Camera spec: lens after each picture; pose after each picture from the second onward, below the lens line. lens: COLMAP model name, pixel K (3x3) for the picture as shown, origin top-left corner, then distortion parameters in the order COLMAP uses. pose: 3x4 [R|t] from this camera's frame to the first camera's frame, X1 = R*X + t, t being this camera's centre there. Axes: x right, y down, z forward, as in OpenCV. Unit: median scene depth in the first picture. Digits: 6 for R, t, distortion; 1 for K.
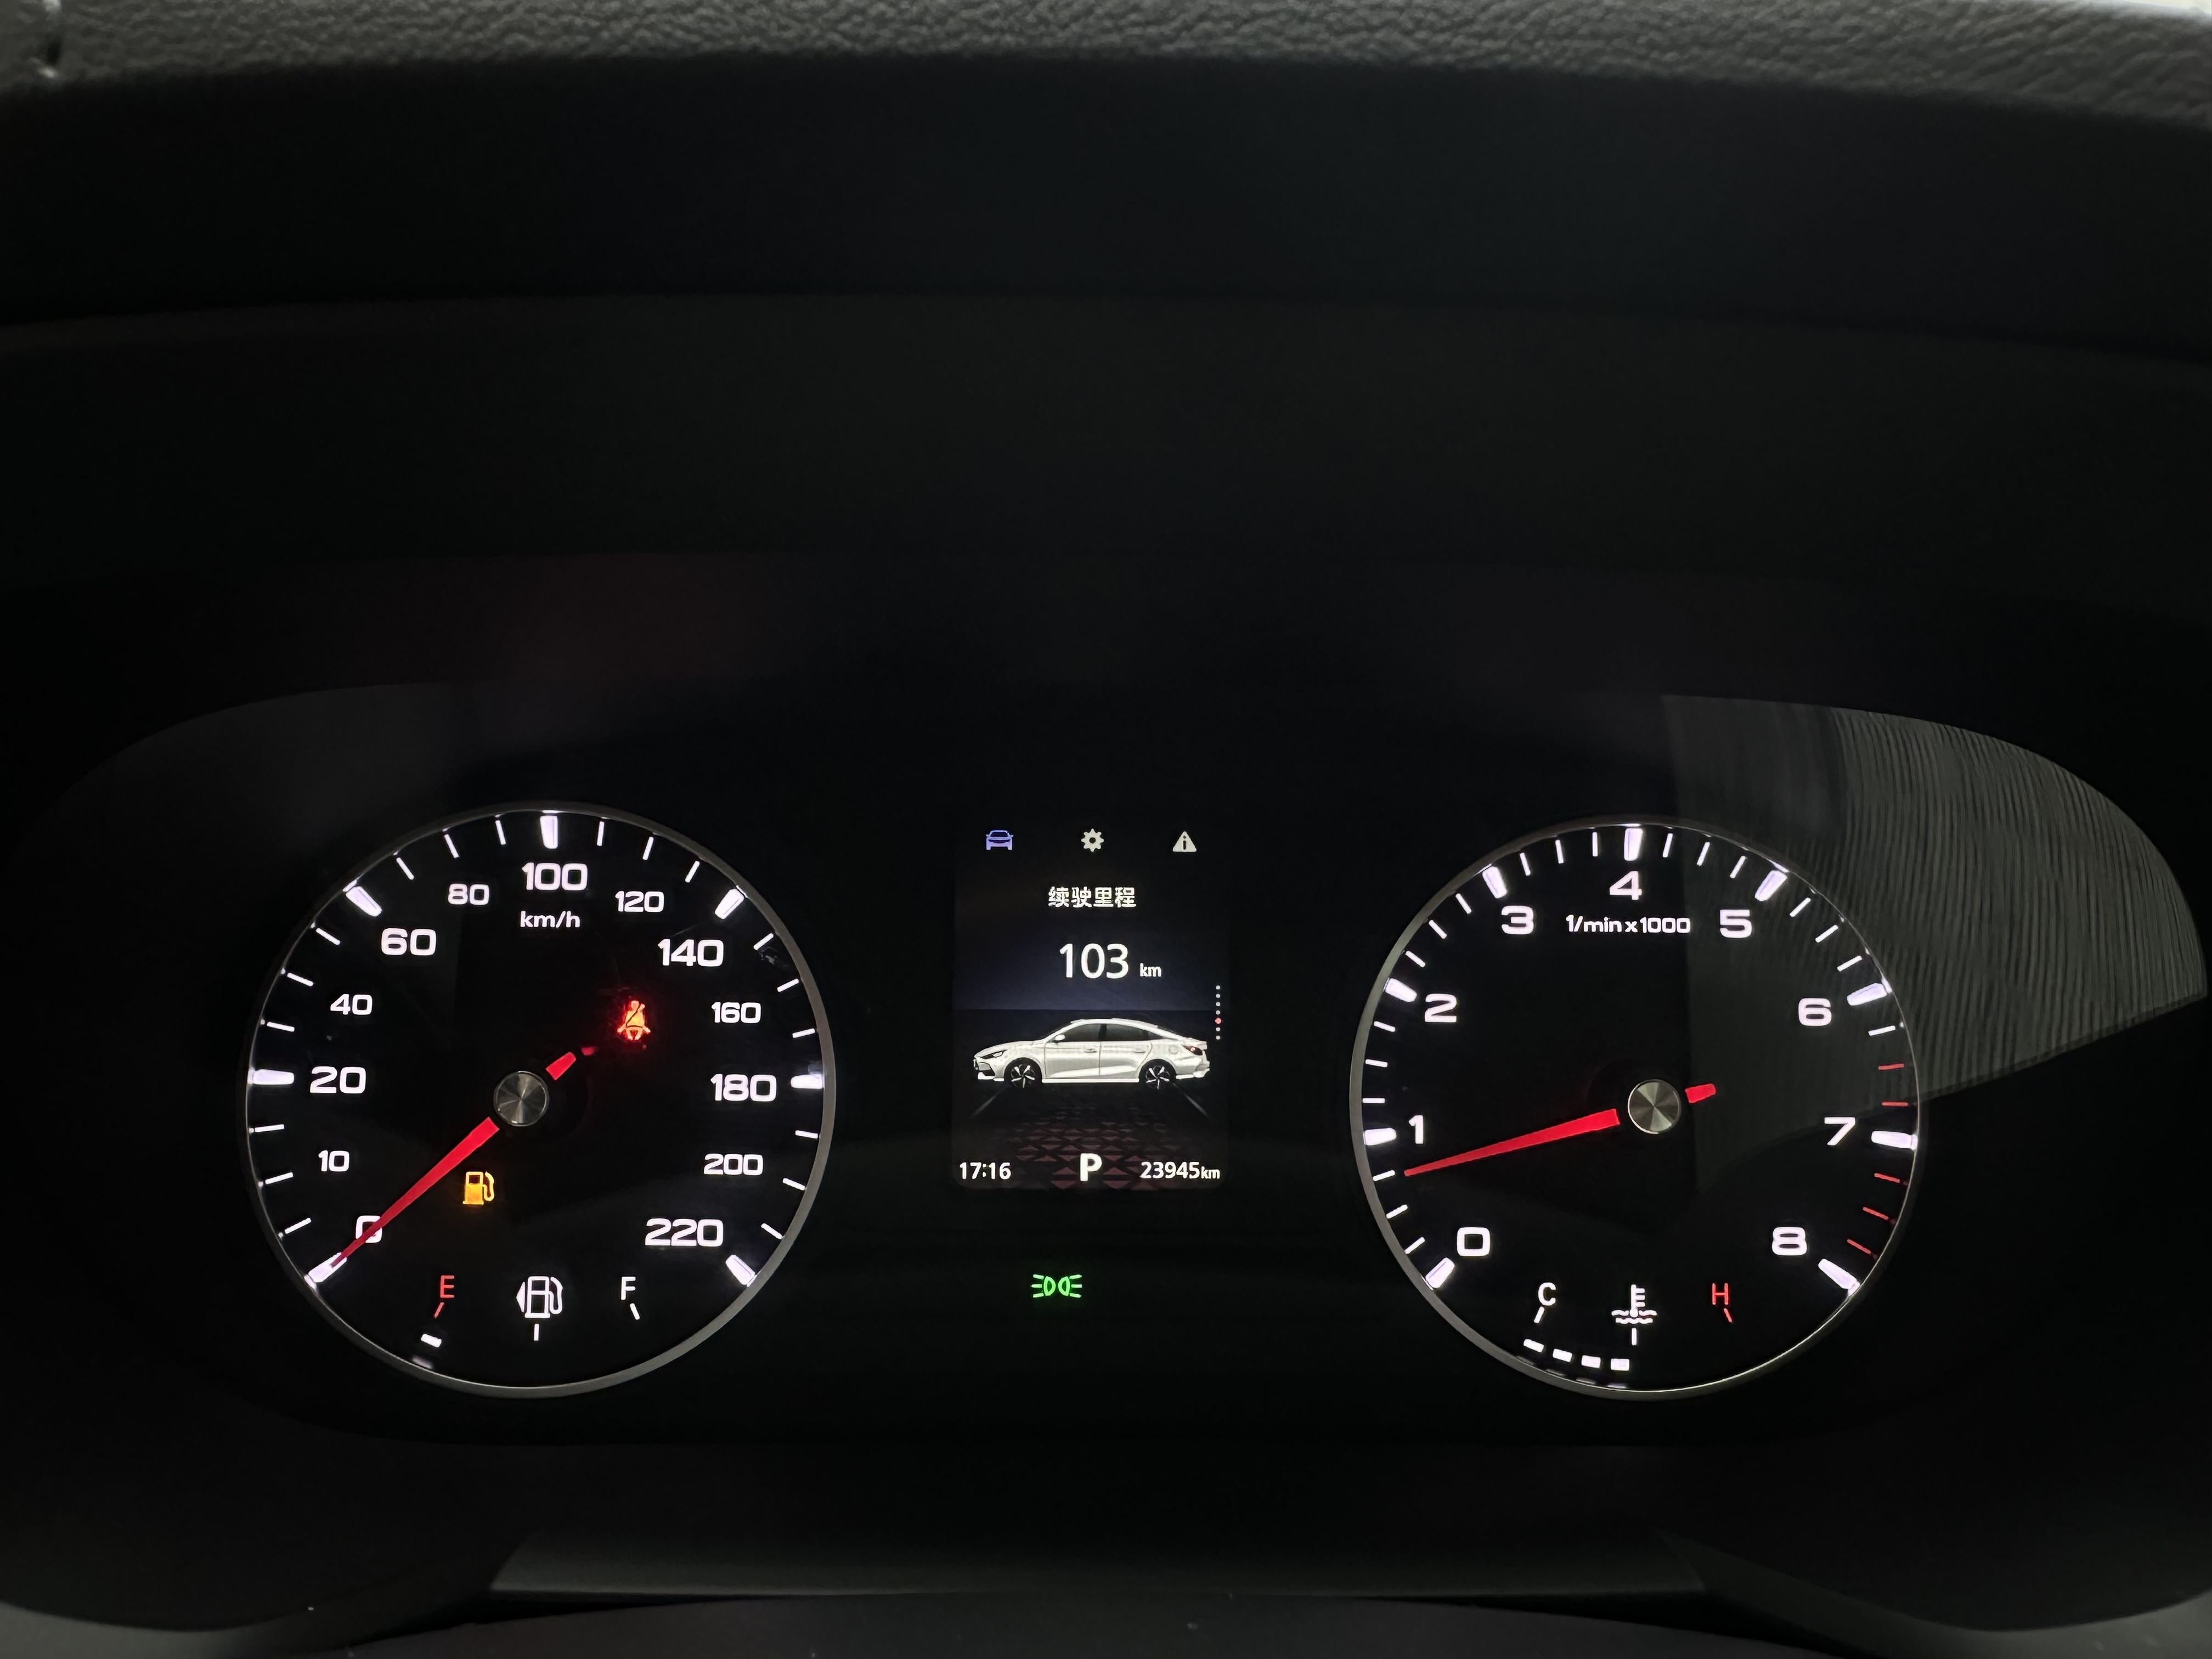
lens RADIAL K [[1568.9, 0, 1092.8], [0, 1568.9, 883.0], [0, 0, 1]] dist [-0.008514, -0.001978]
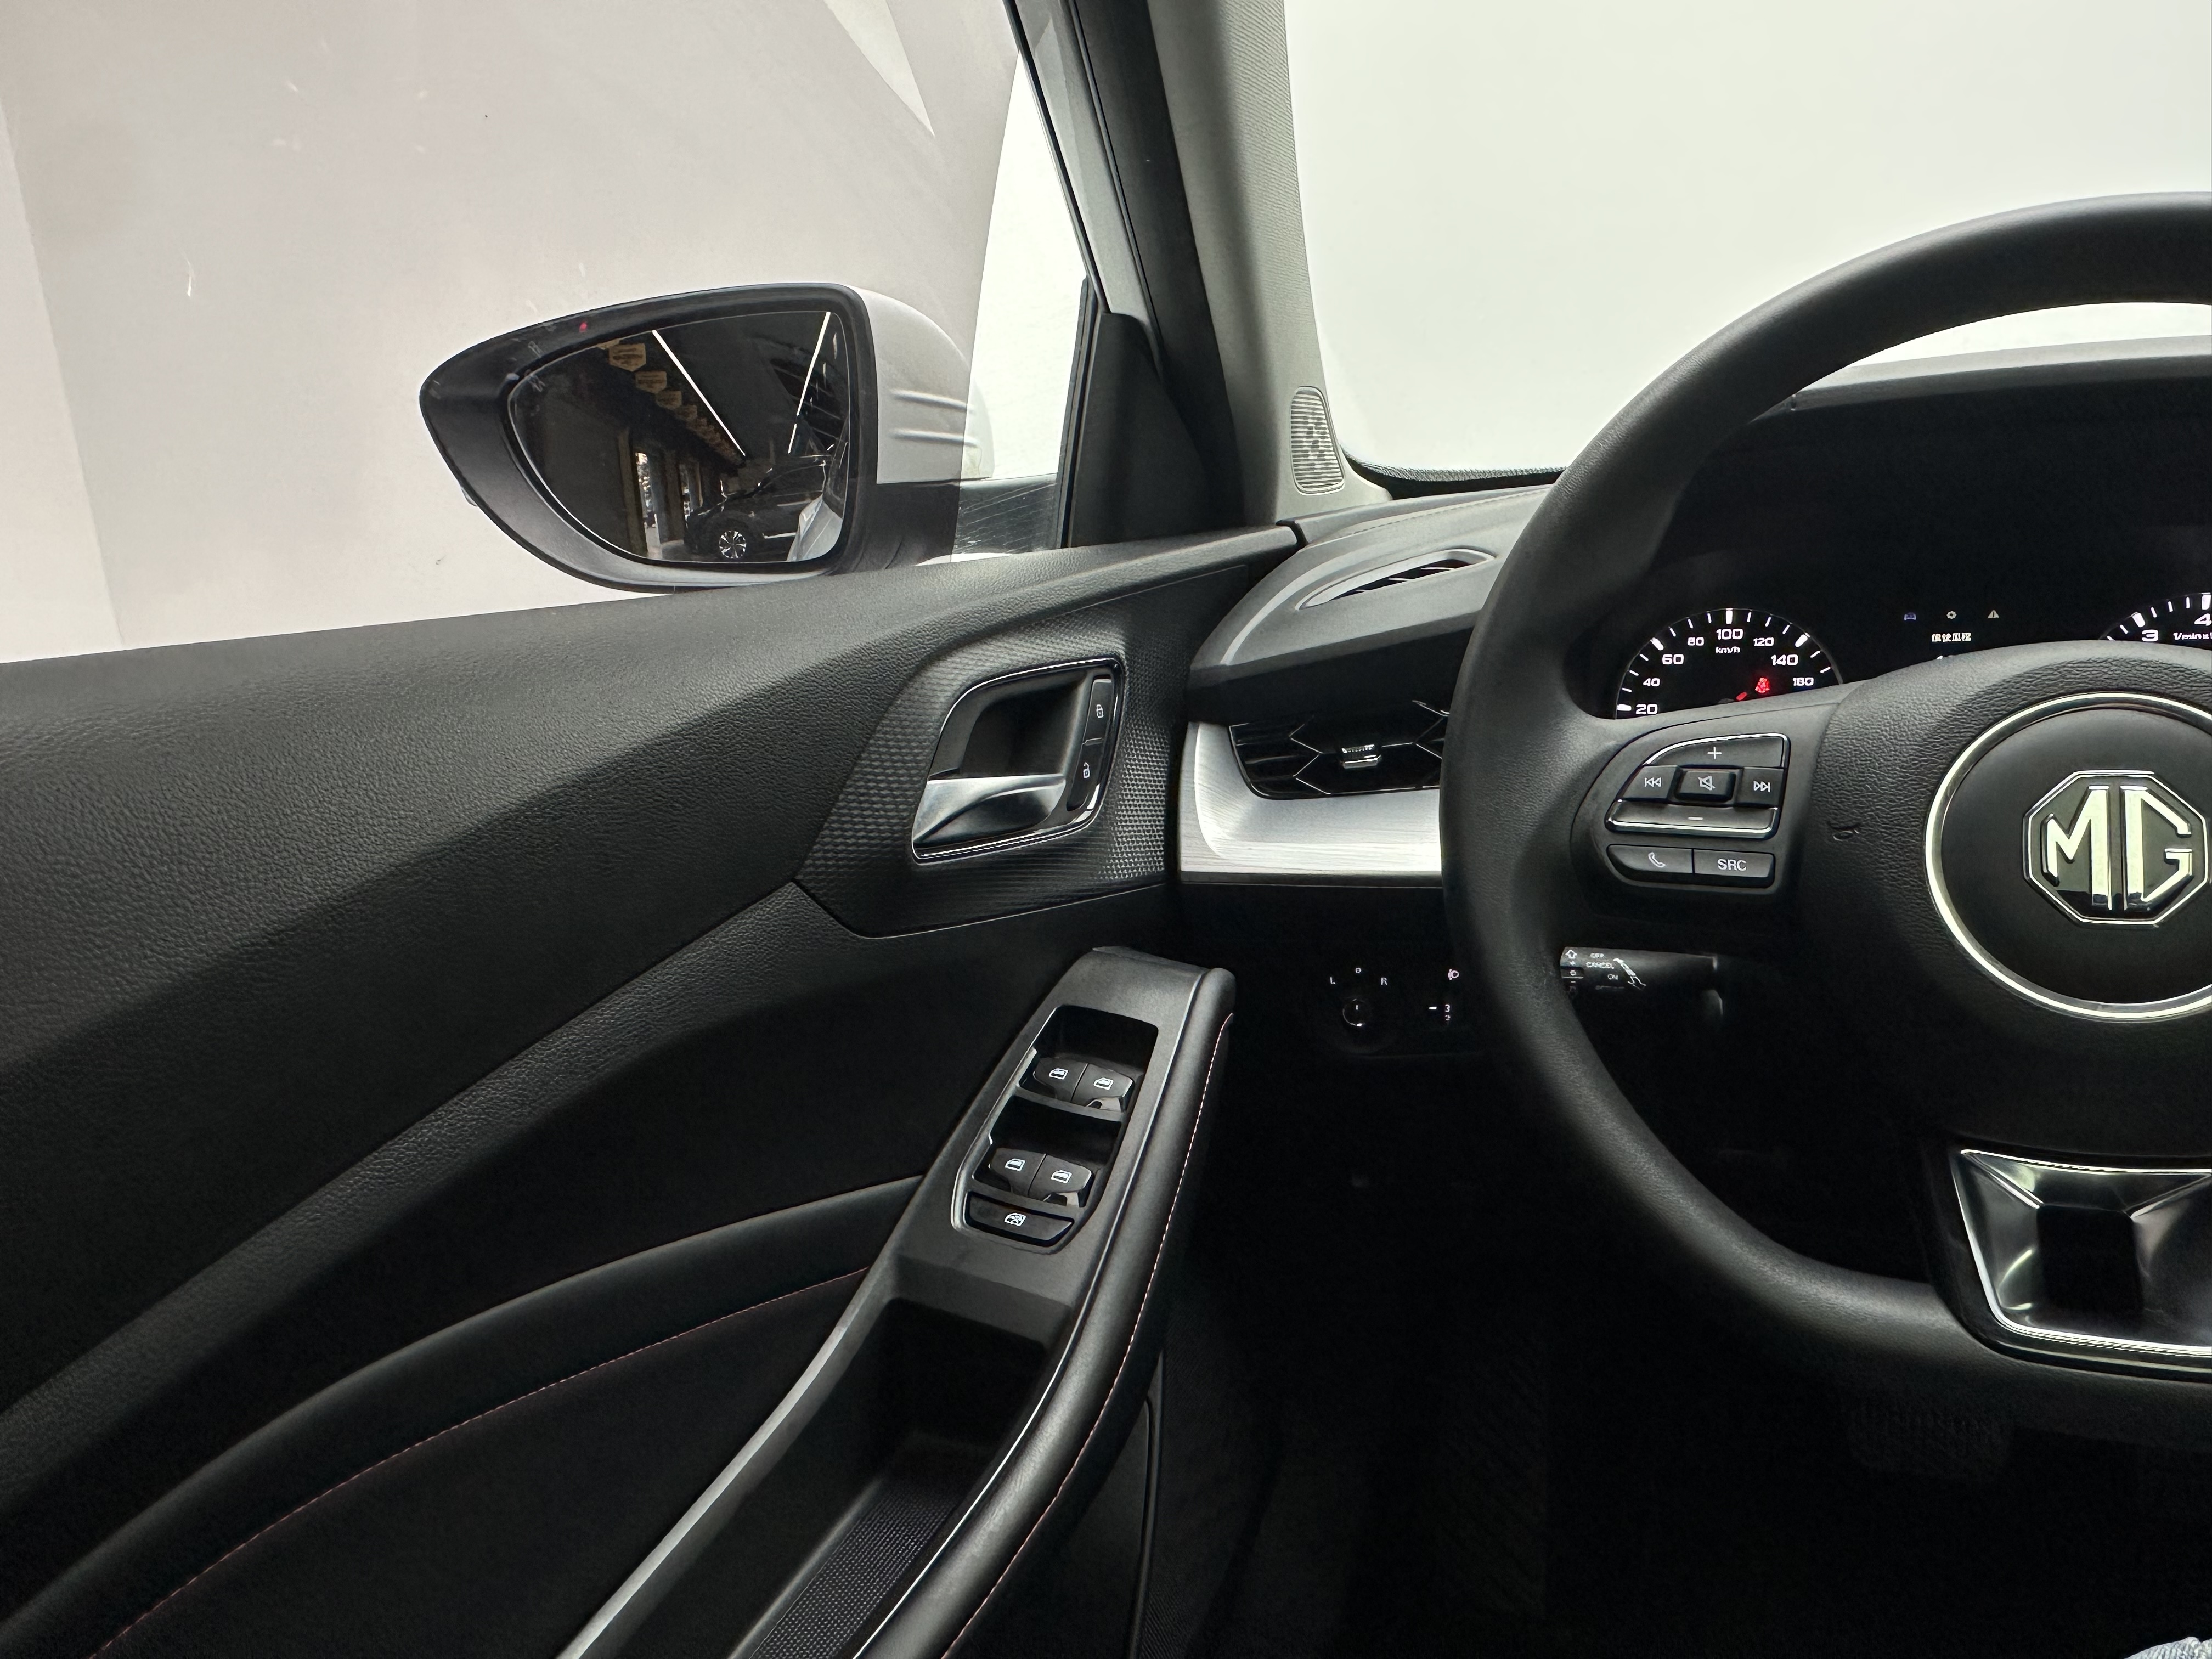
lens RADIAL K [[1561.0, 0, 1097.0], [0, 1561.0, 882.7], [0, 0, 1]] dist [-0.008237, -0.000939]
pose [[0.923068, 0.014911, -0.384348, -0.310847], [-0.025661, 0.999409, -0.022854, 0.512414], [0.383780, 0.030959, 0.922906, -1.877060]]
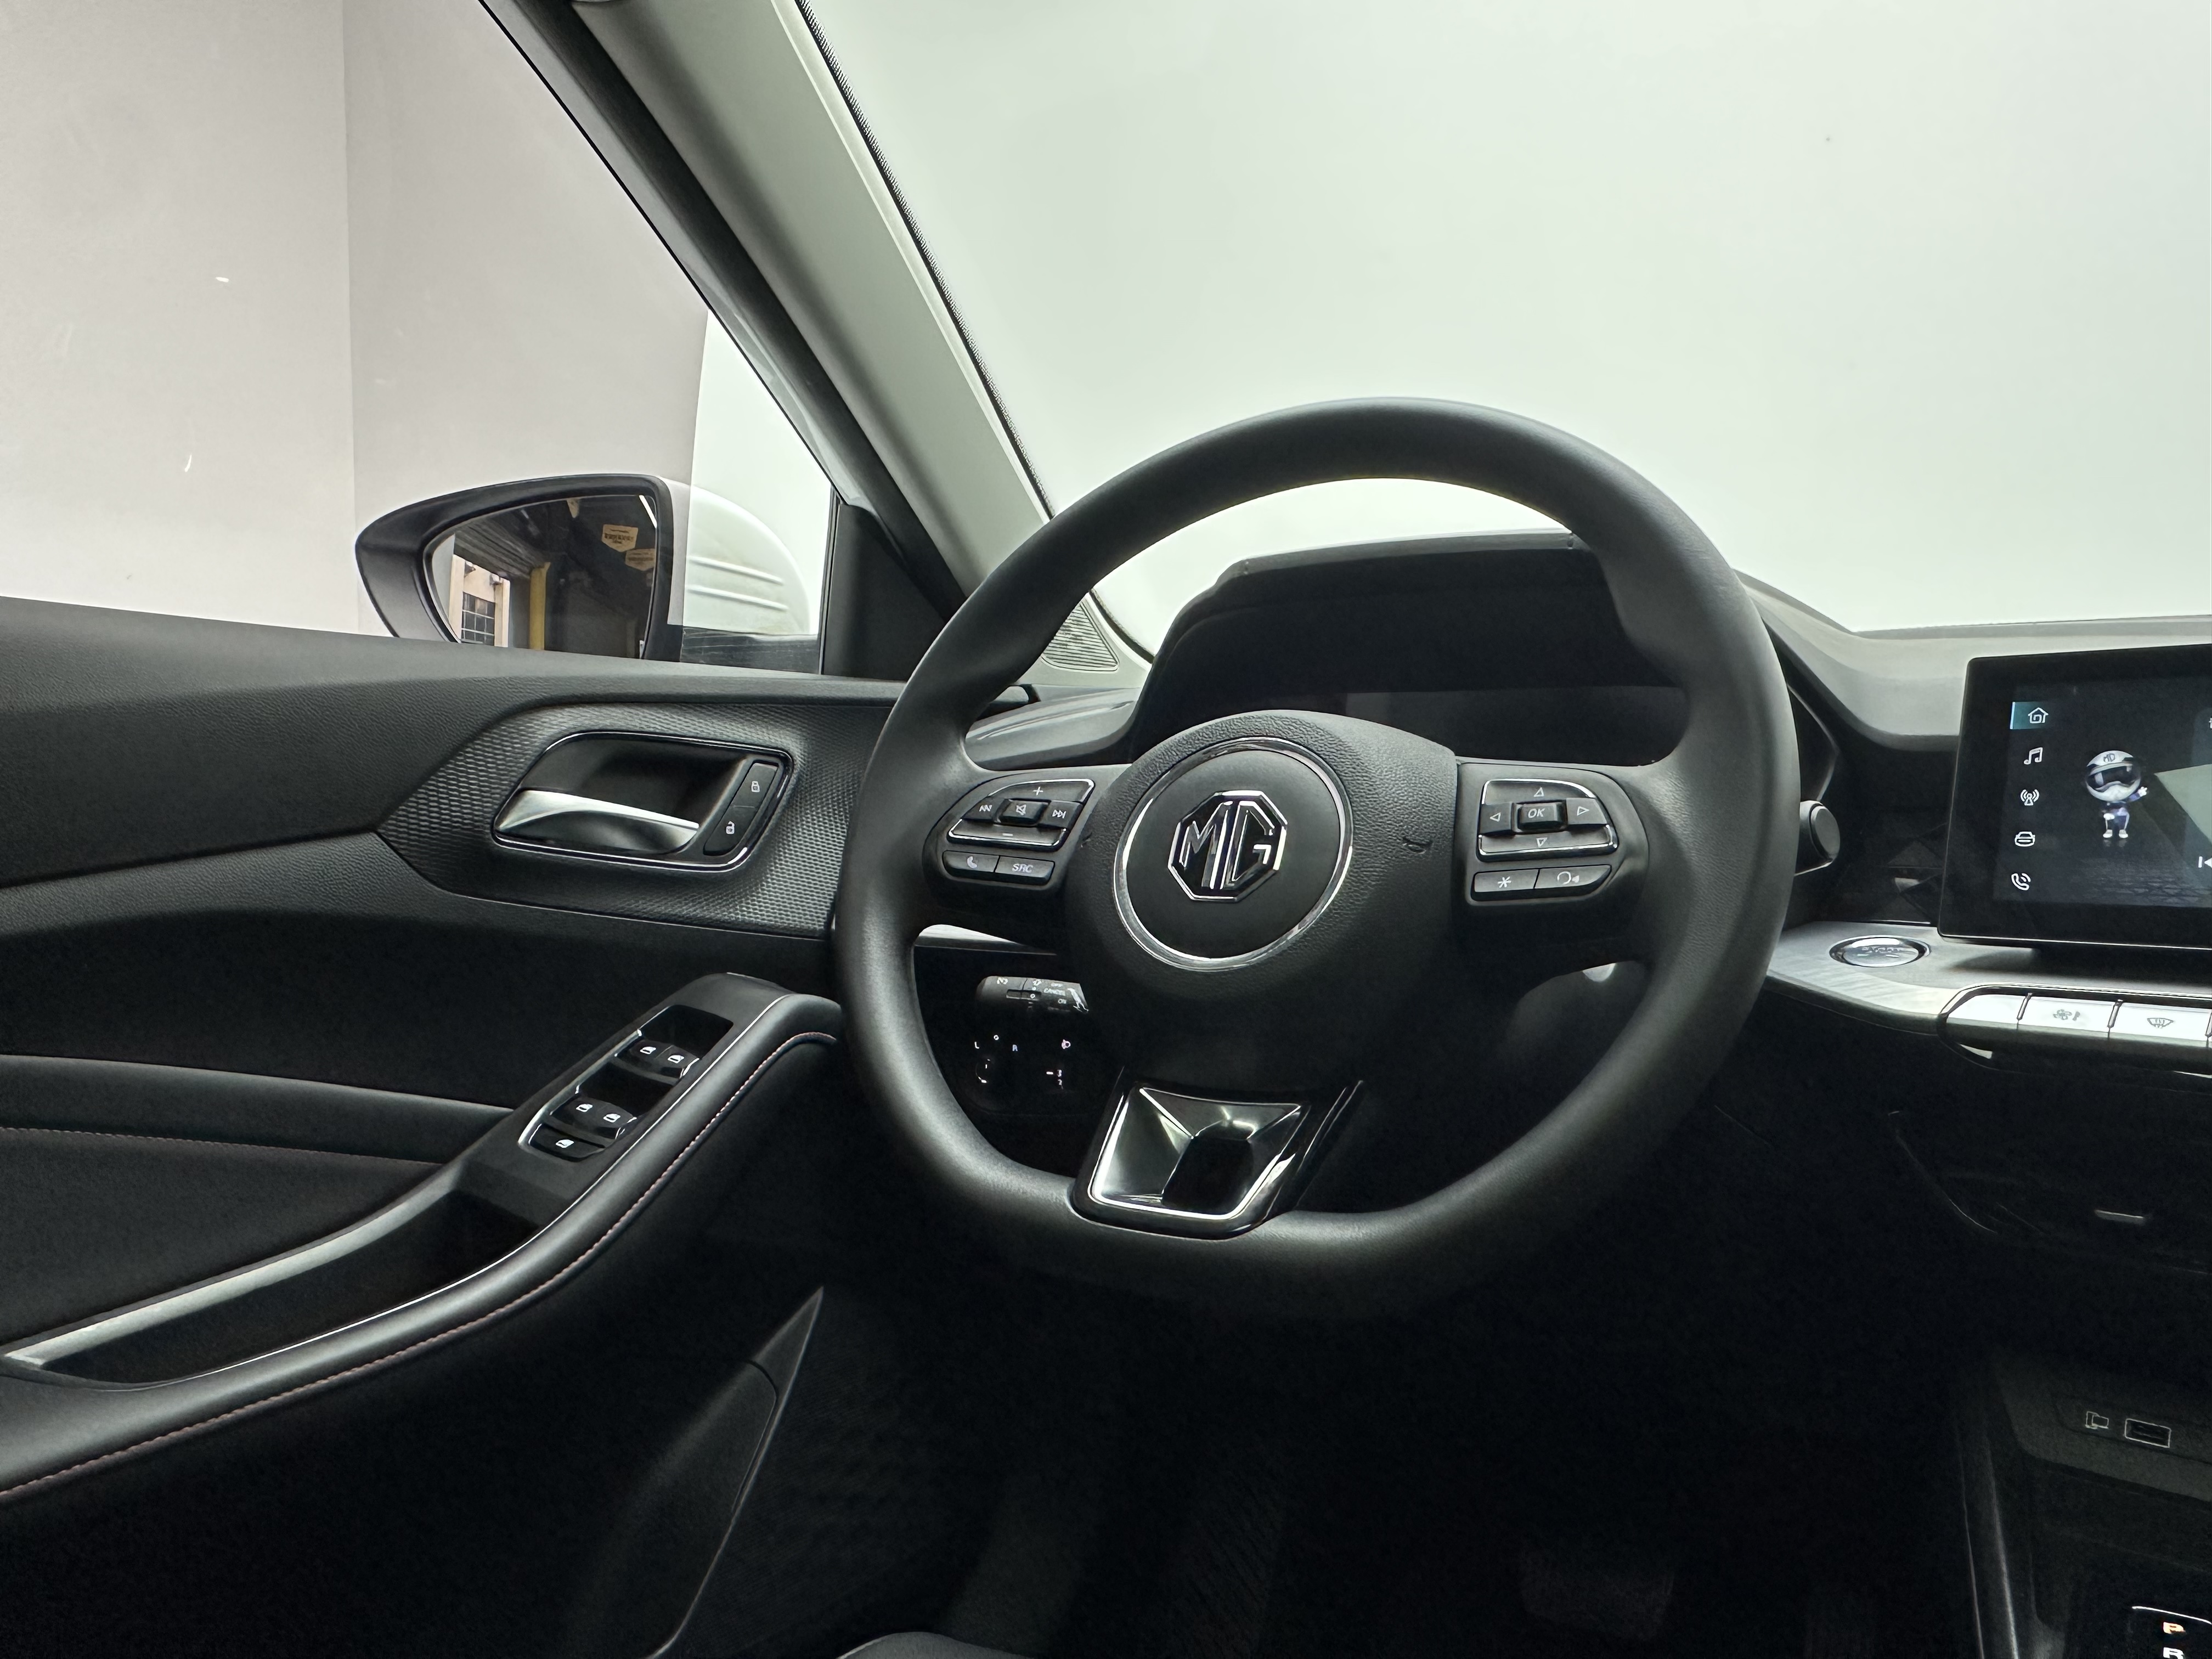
lens RADIAL K [[1571.1, 0, 1110.4], [0, 1571.1, 856.1], [0, 0, 1]] dist [-0.005115, -0.003305]
pose [[0.857268, 0.004395, -0.514851, 0.933033], [-0.128900, 0.969951, -0.206350, 0.866153], [0.498473, 0.243262, 0.832074, -1.858519]]
